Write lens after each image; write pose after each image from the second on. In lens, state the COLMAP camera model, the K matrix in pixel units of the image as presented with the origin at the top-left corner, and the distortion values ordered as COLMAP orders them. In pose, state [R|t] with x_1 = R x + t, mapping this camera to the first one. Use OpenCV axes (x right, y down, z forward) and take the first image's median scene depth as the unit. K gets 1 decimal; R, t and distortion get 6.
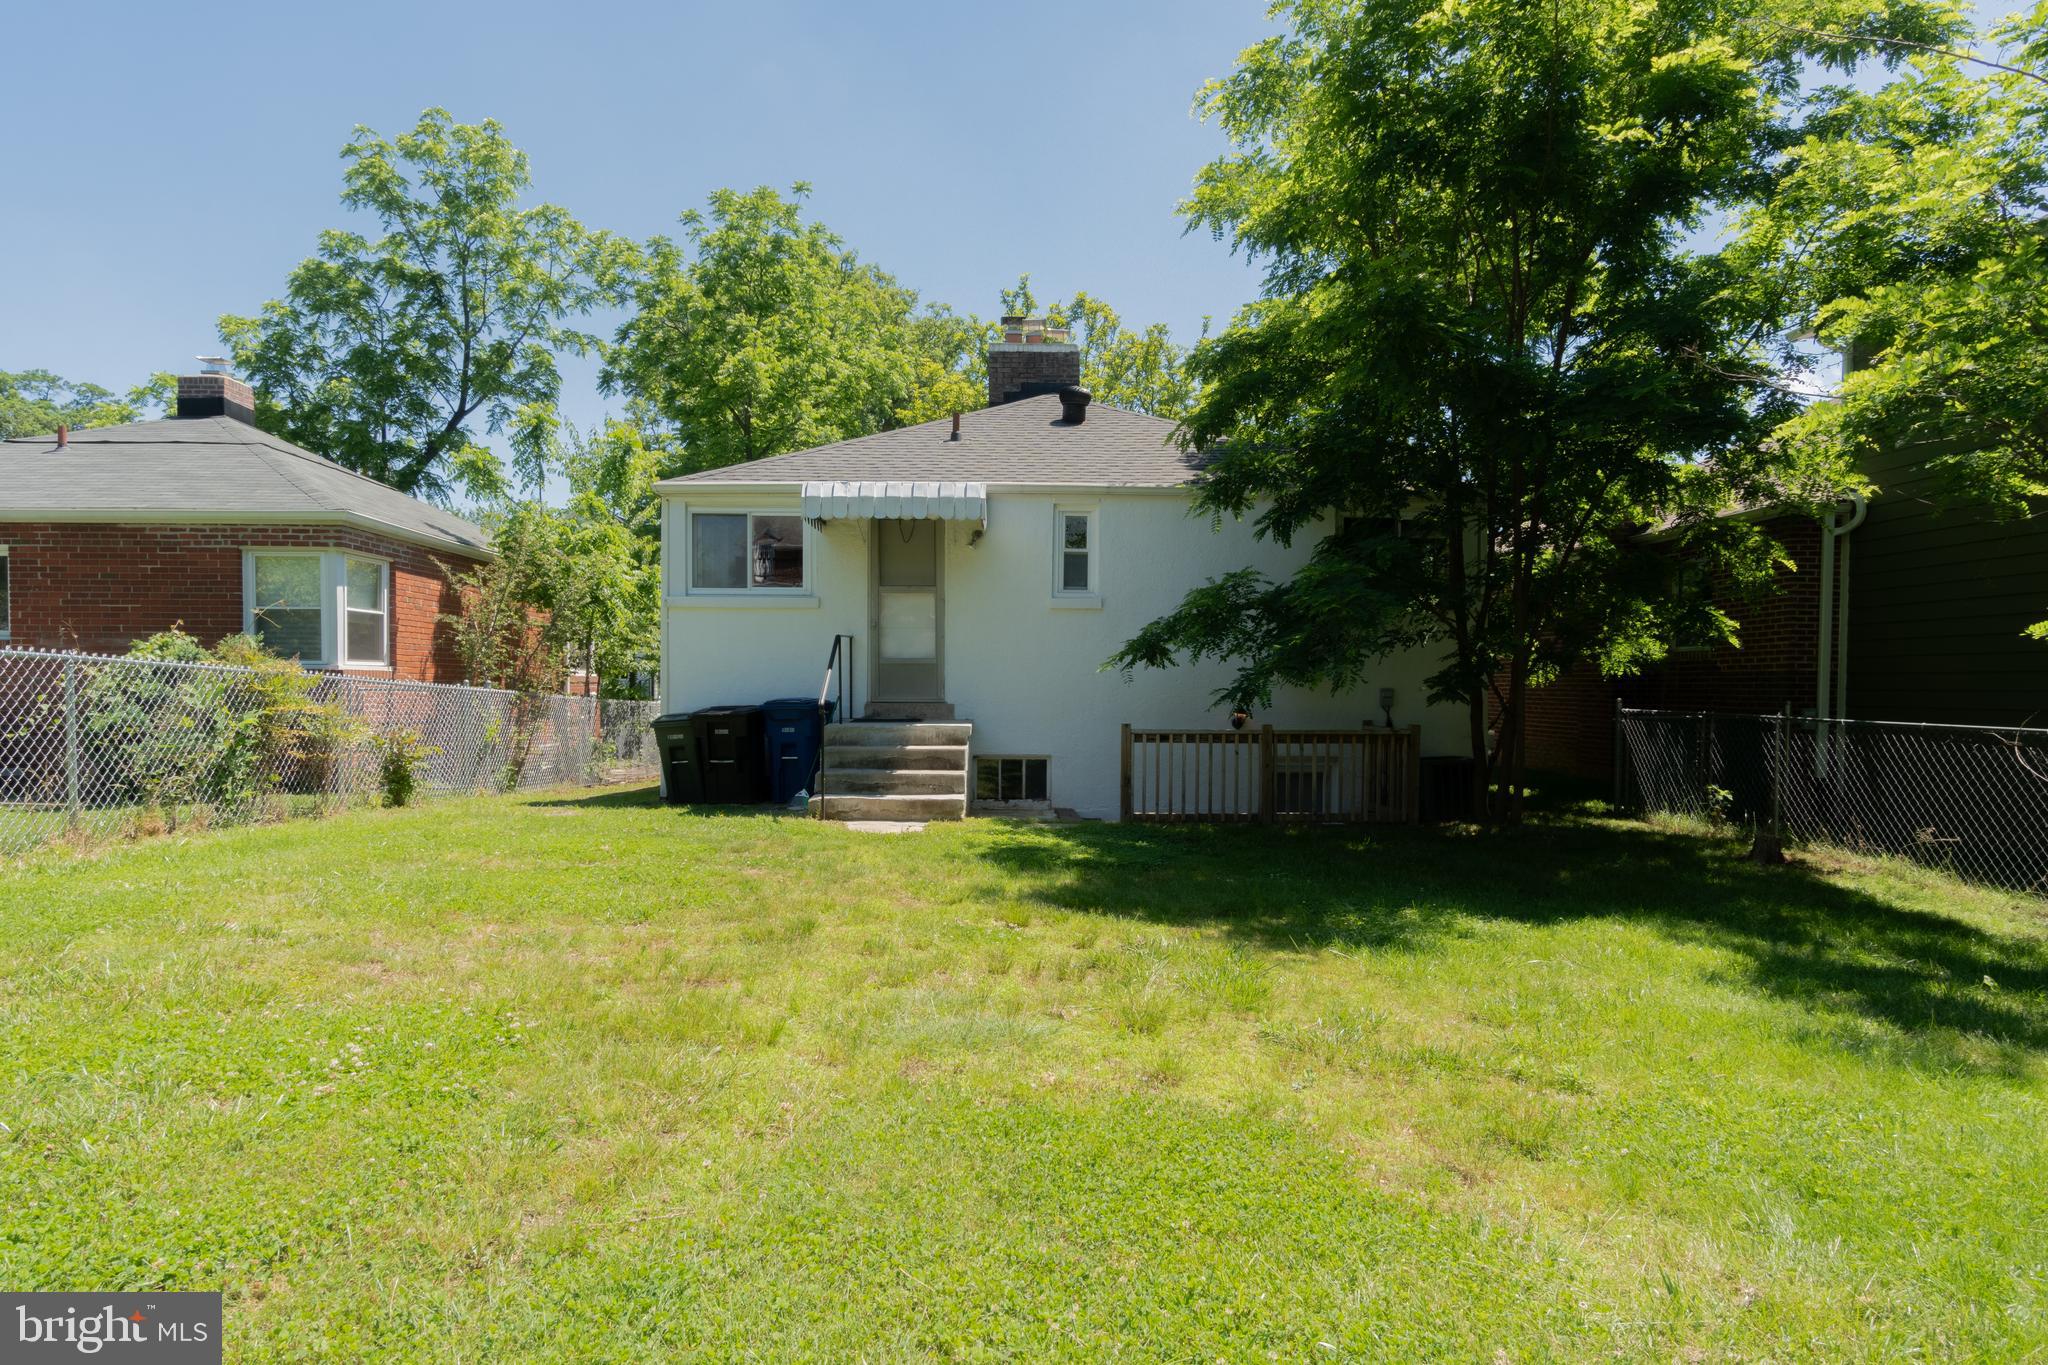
lens RADIAL K [[1128.1, 0, 1004.8], [0, 1128.1, 732.4], [0, 0, 1]] dist [0.008860, -0.001195]
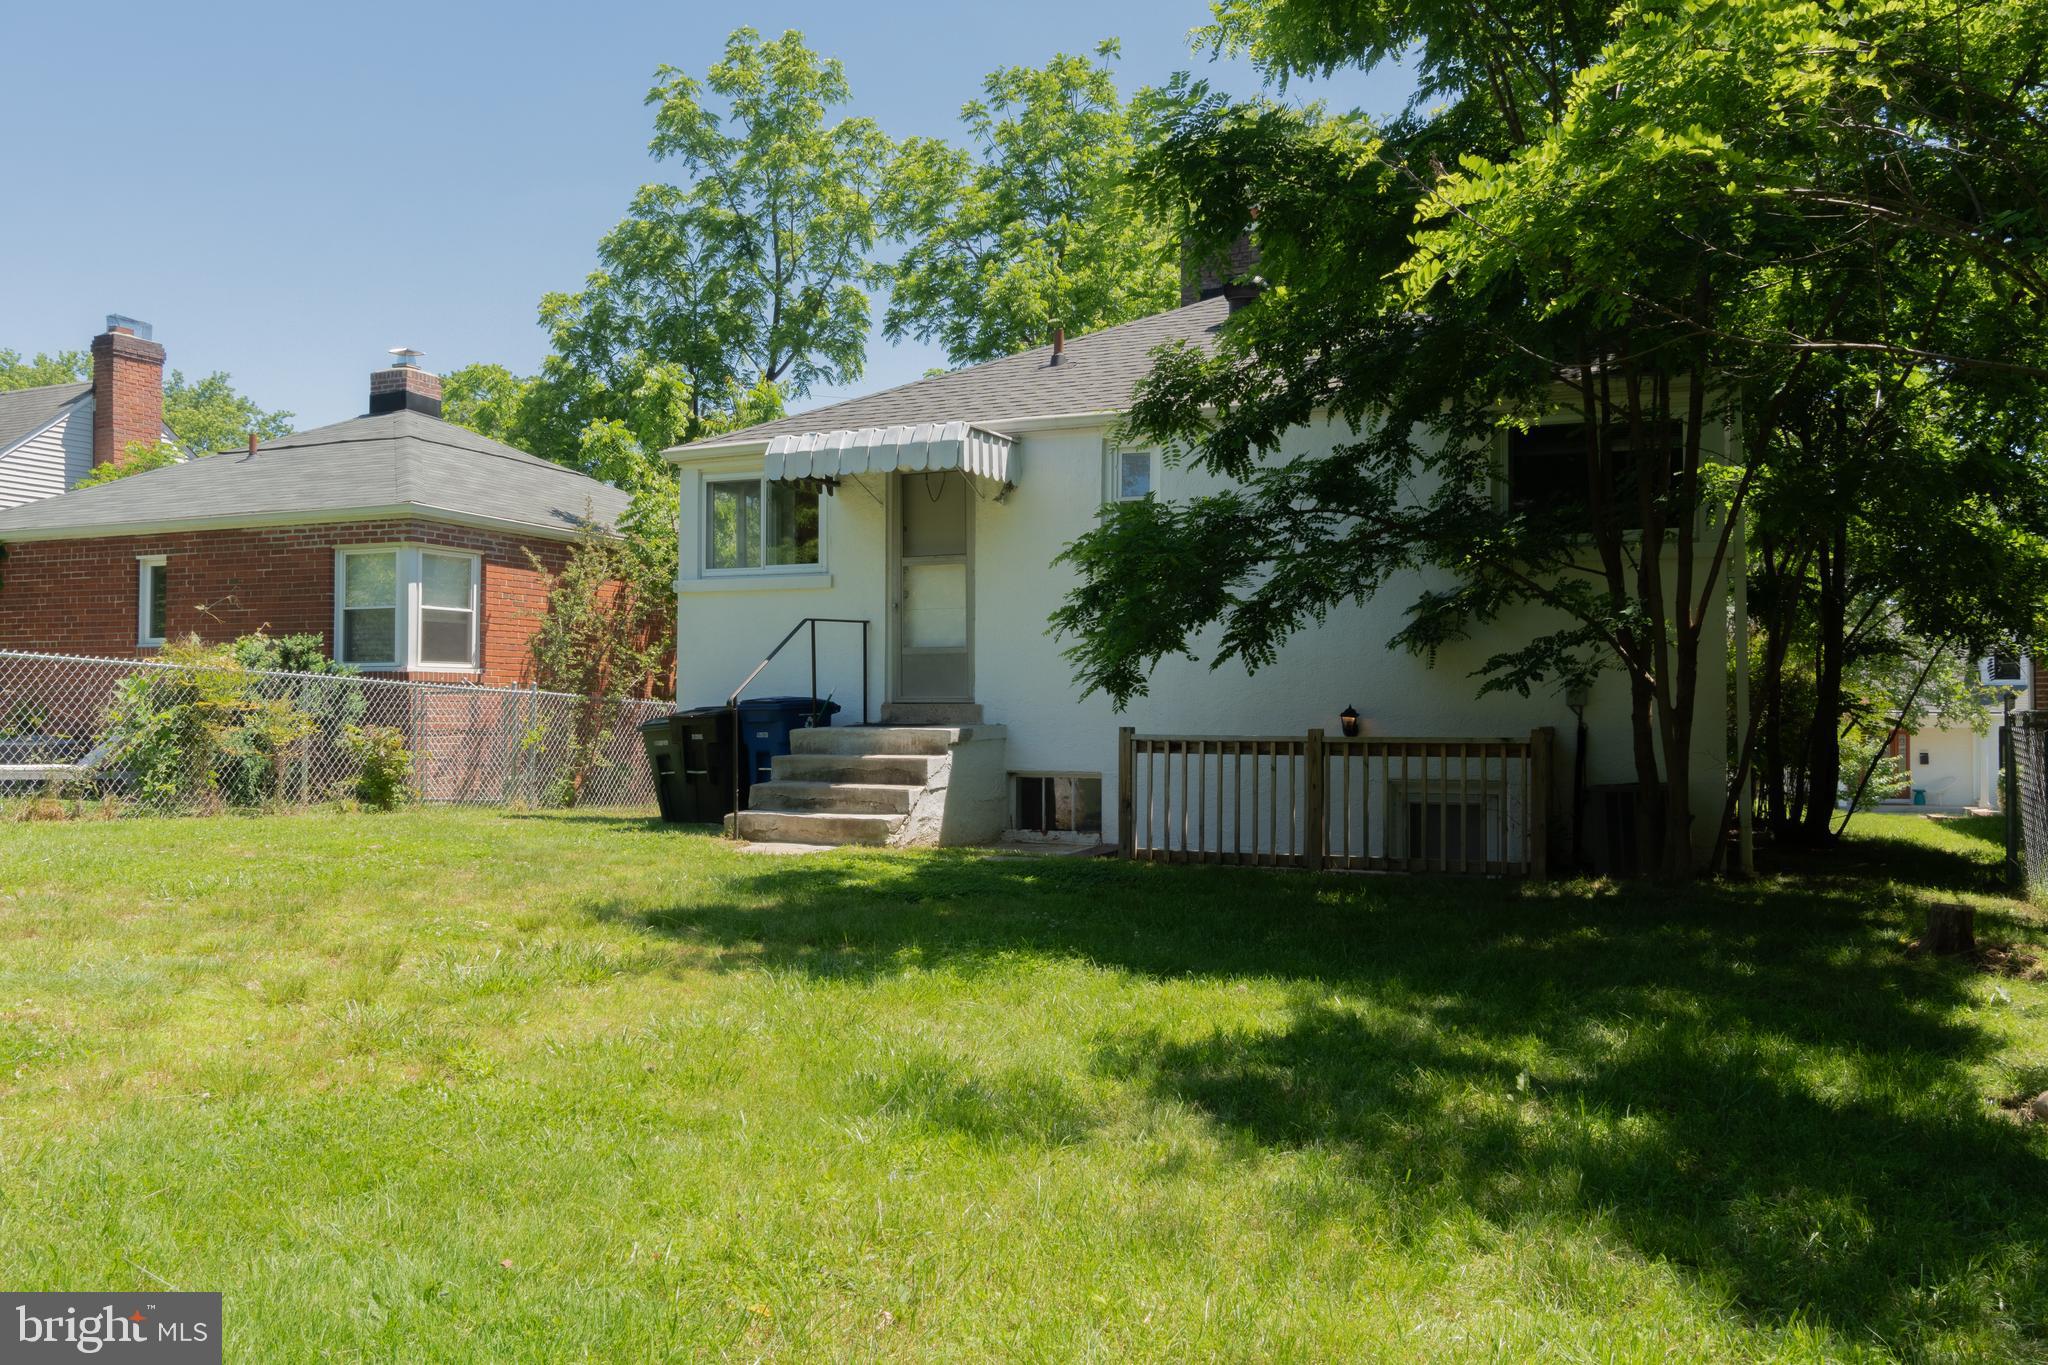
lens RADIAL K [[1617.9, 0, 1015.1], [0, 1617.9, 689.1], [0, 0, 1]] dist [0.003240, 0.003115]
pose [[0.908174, -0.008465, -0.418507, 0.418501], [-0.014550, 0.998553, -0.051772, 0.020173], [0.418340, 0.053107, 0.906737, -0.000840]]
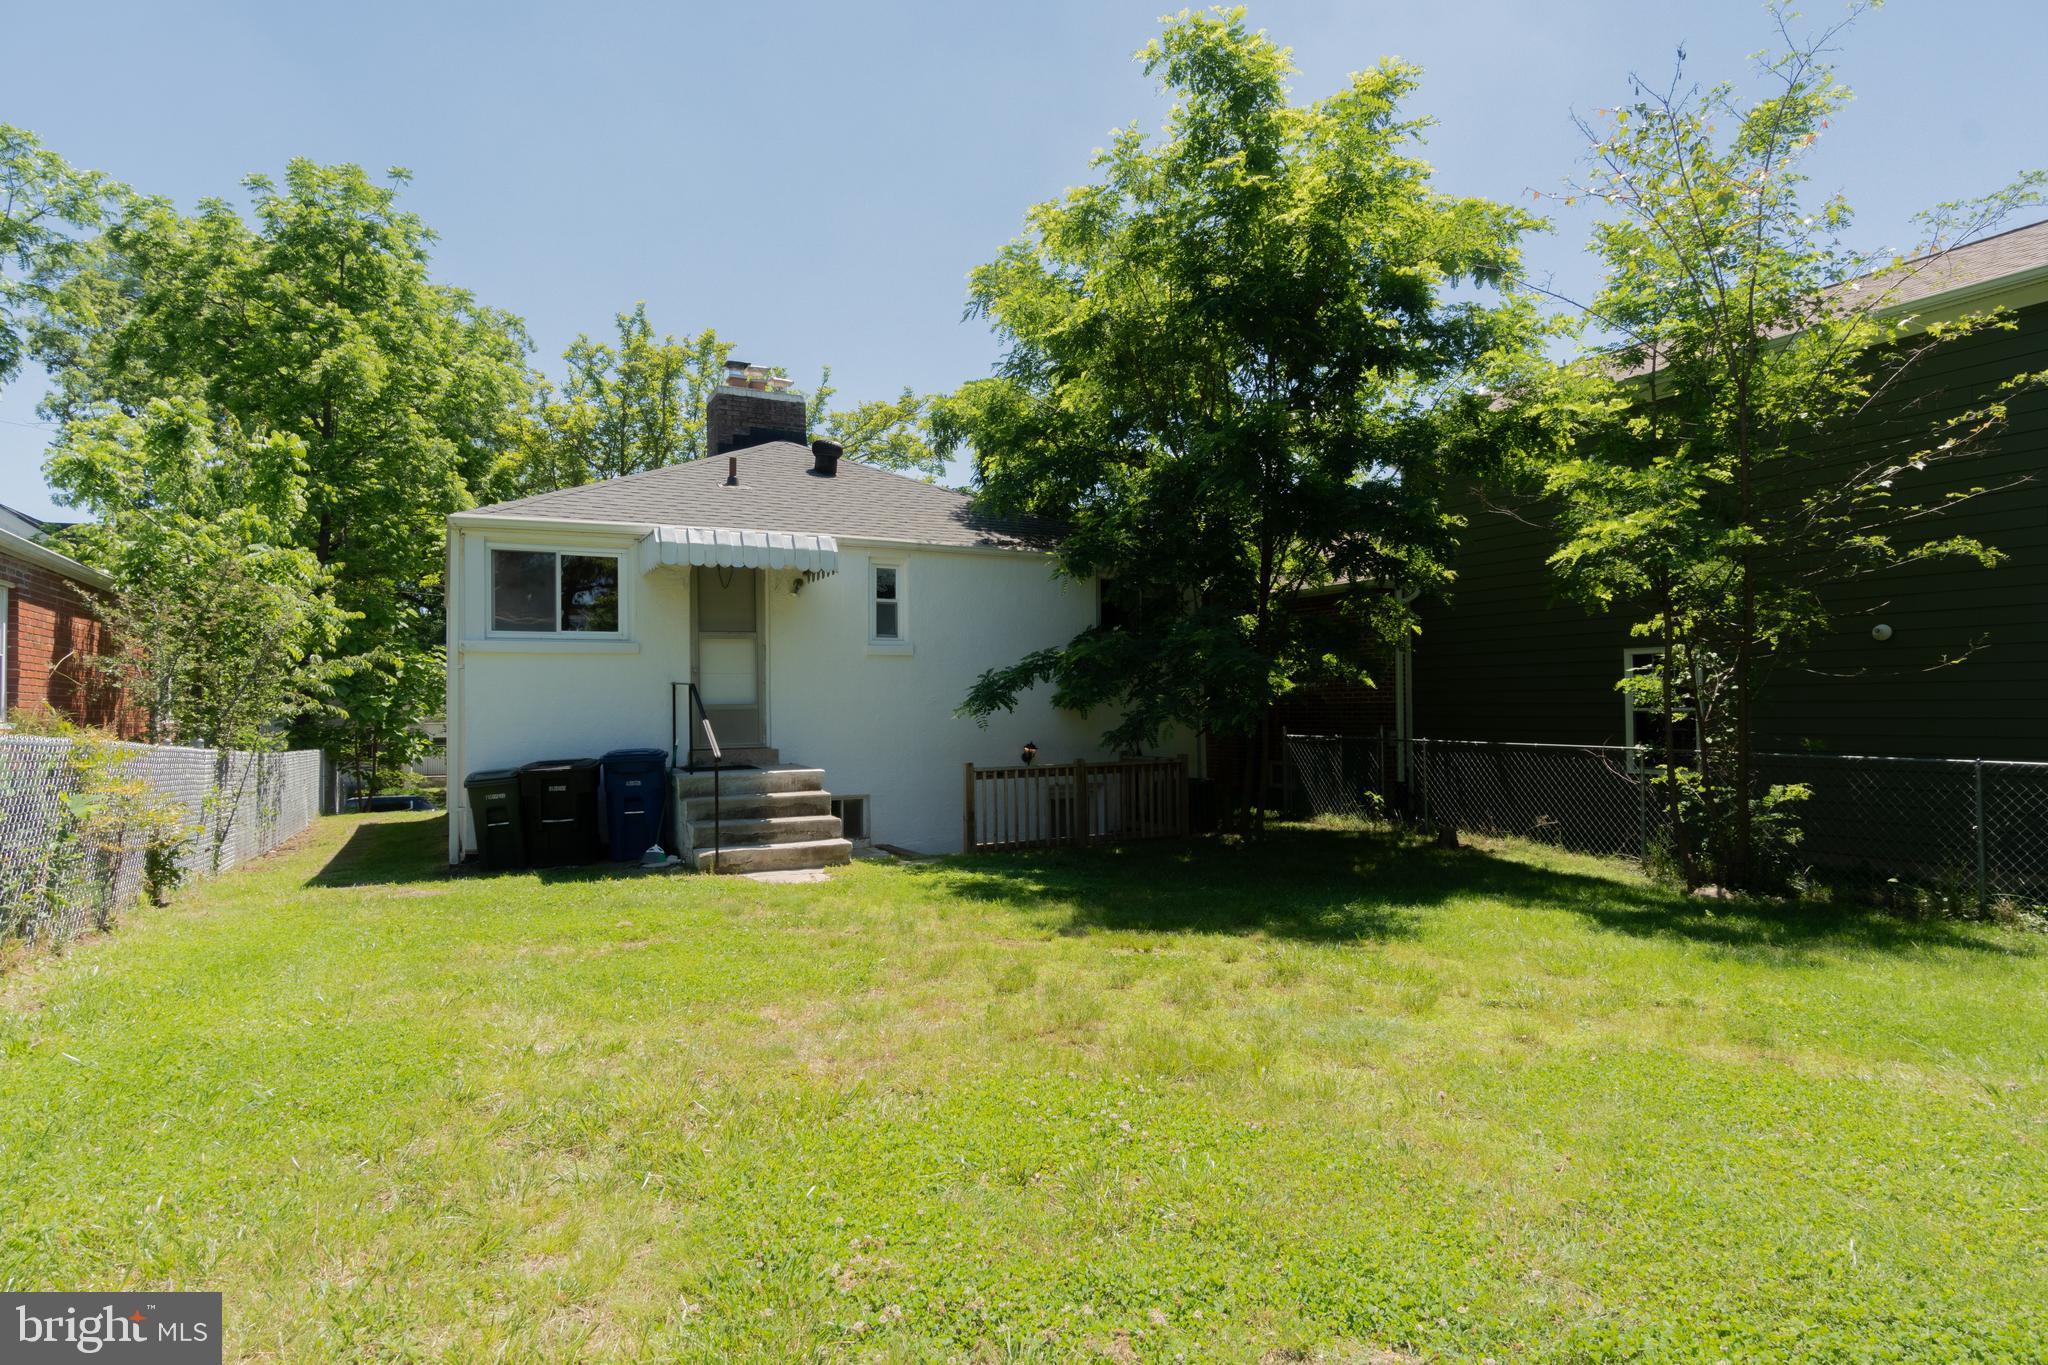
lens RADIAL K [[1128.1, 0, 1009.1], [0, 1128.1, 692.2], [0, 0, 1]] dist [0.008860, -0.001195]
pose [[0.894299, -0.010833, 0.447339, -0.295370], [0.035463, 0.998278, -0.046722, -0.020360], [-0.446063, 0.057647, 0.893143, 0.003899]]
